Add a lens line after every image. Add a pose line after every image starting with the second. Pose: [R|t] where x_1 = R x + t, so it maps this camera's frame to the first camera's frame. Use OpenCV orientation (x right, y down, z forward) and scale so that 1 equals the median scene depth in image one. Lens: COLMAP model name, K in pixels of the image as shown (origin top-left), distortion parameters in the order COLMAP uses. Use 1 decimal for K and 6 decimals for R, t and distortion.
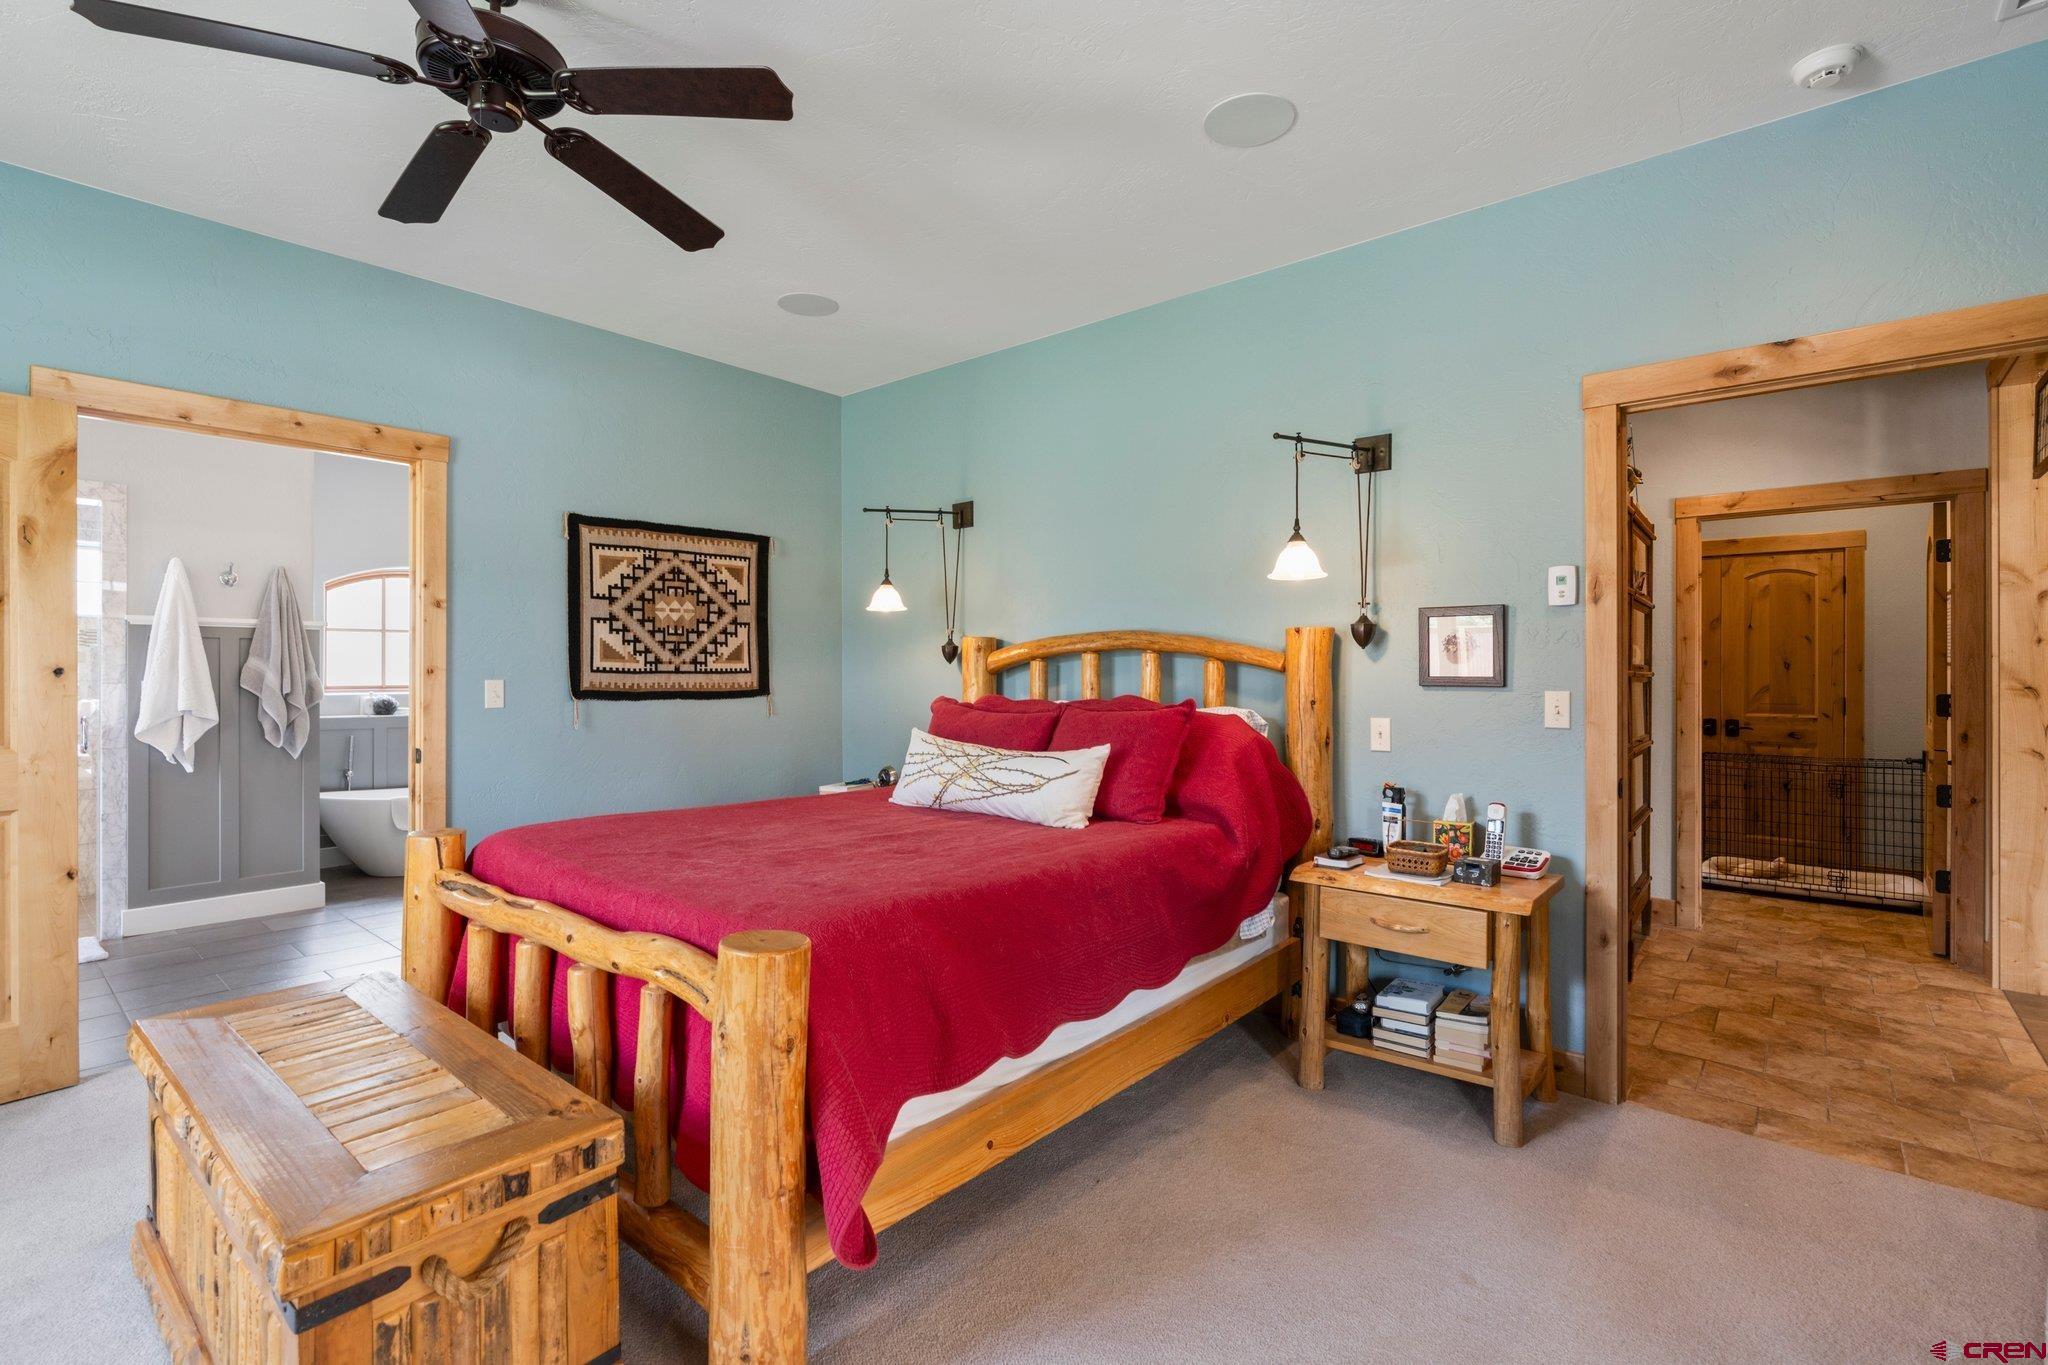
lens RADIAL K [[932.2, 0, 1024.3], [0, 932.2, 670.7], [0, 0, 1]] dist [0.000518, 0.000049]
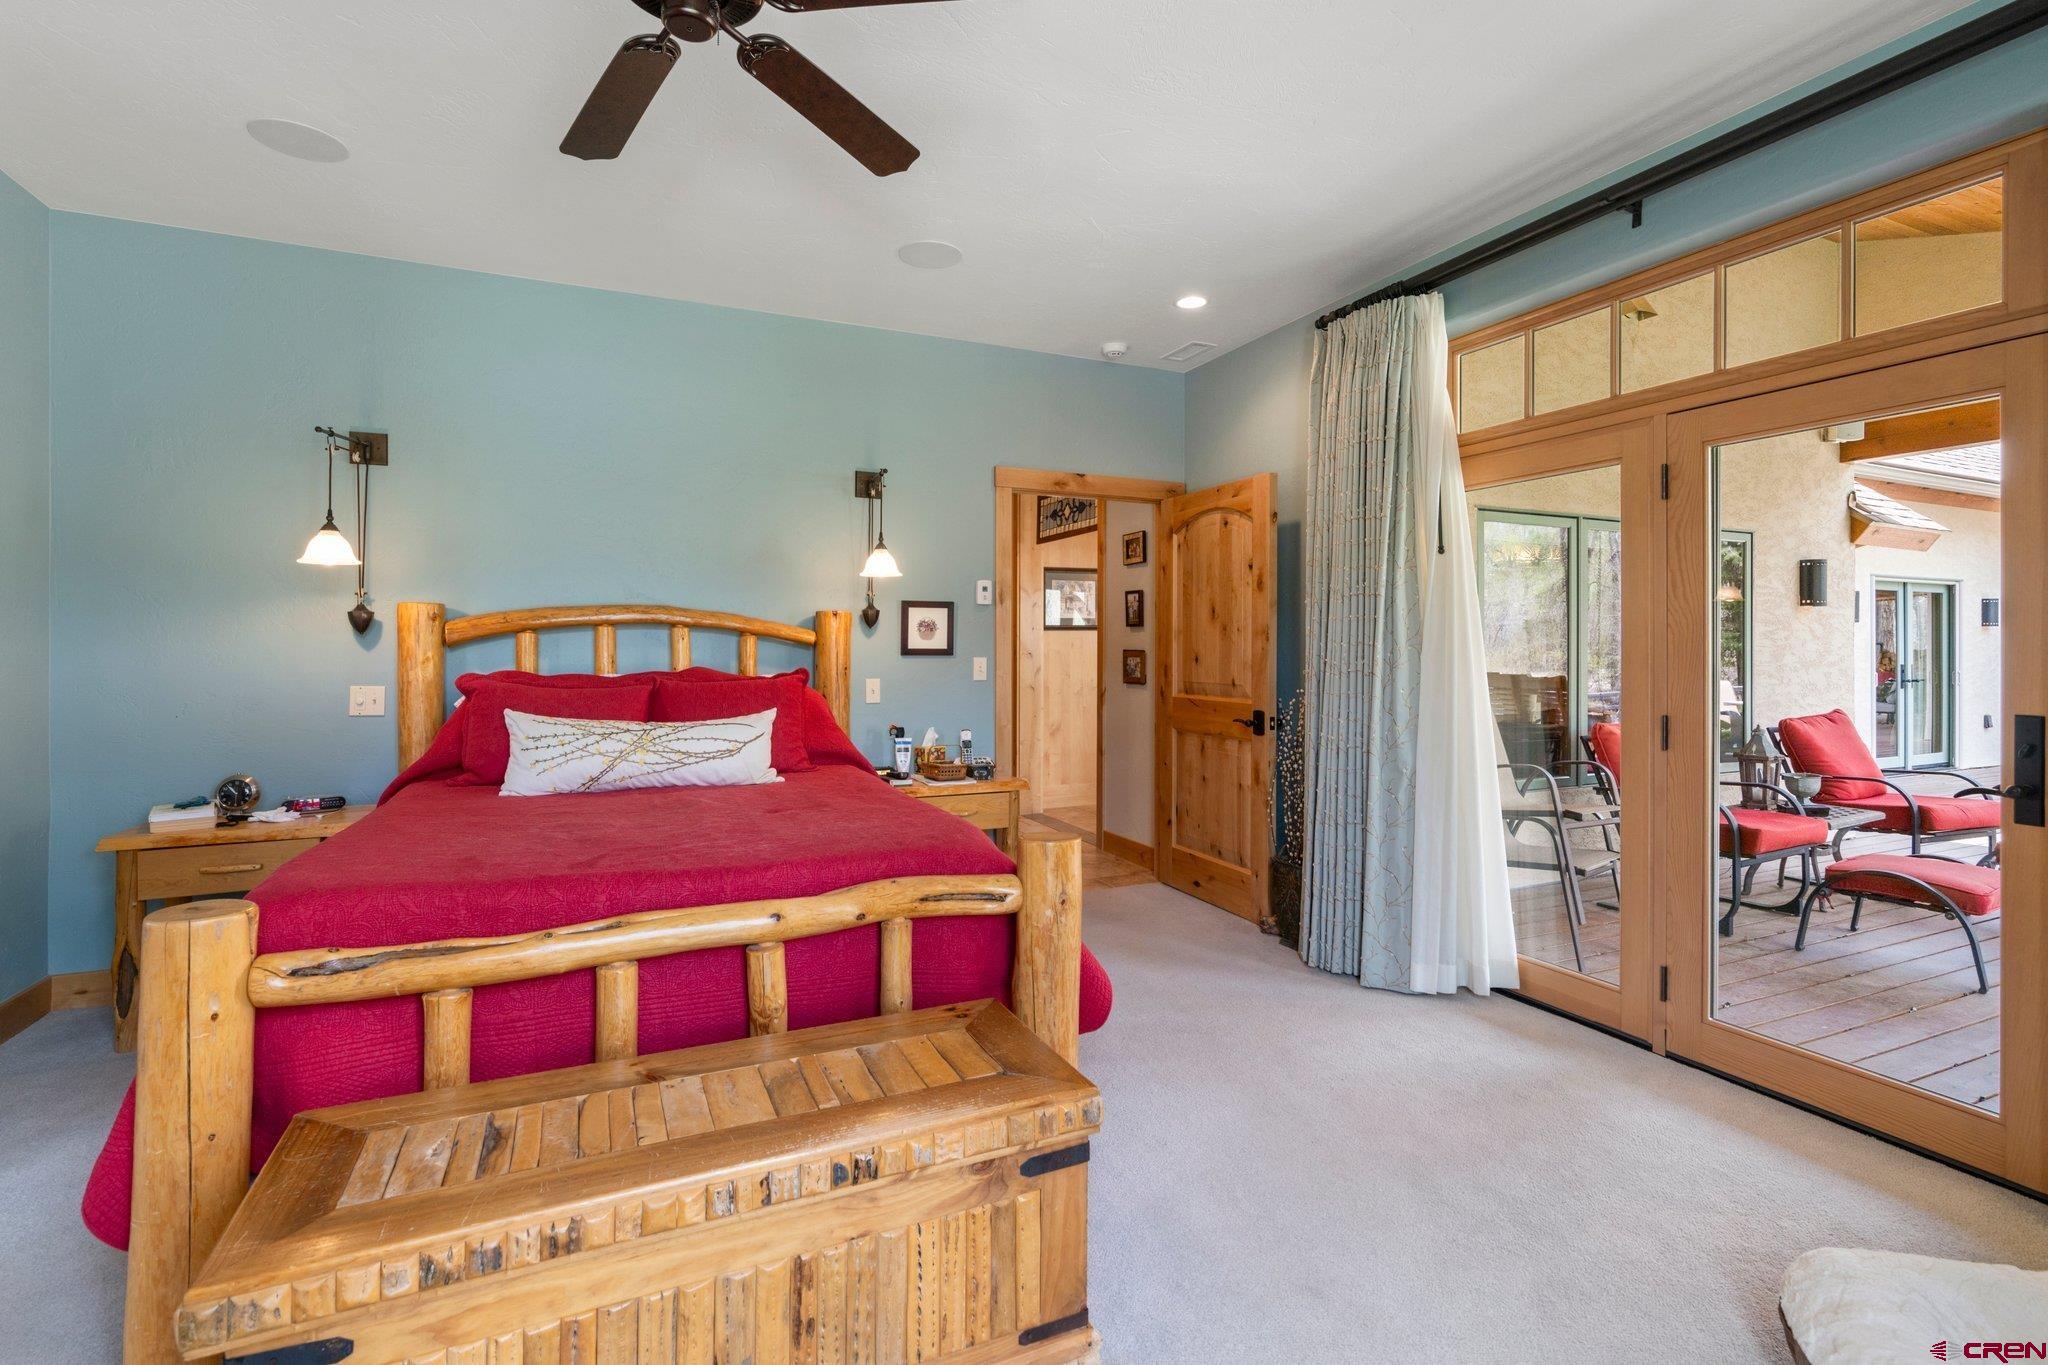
lens RADIAL K [[946.3, 0, 1025.7], [0, 946.3, 649.1], [0, 0, 1]] dist [0.000422, 0.000047]
pose [[0.426117, -0.002690, 0.904664, -0.810626], [-0.002038, 0.999990, 0.003934, 0.000922], [-0.904666, -0.003520, 0.426107, 0.214840]]
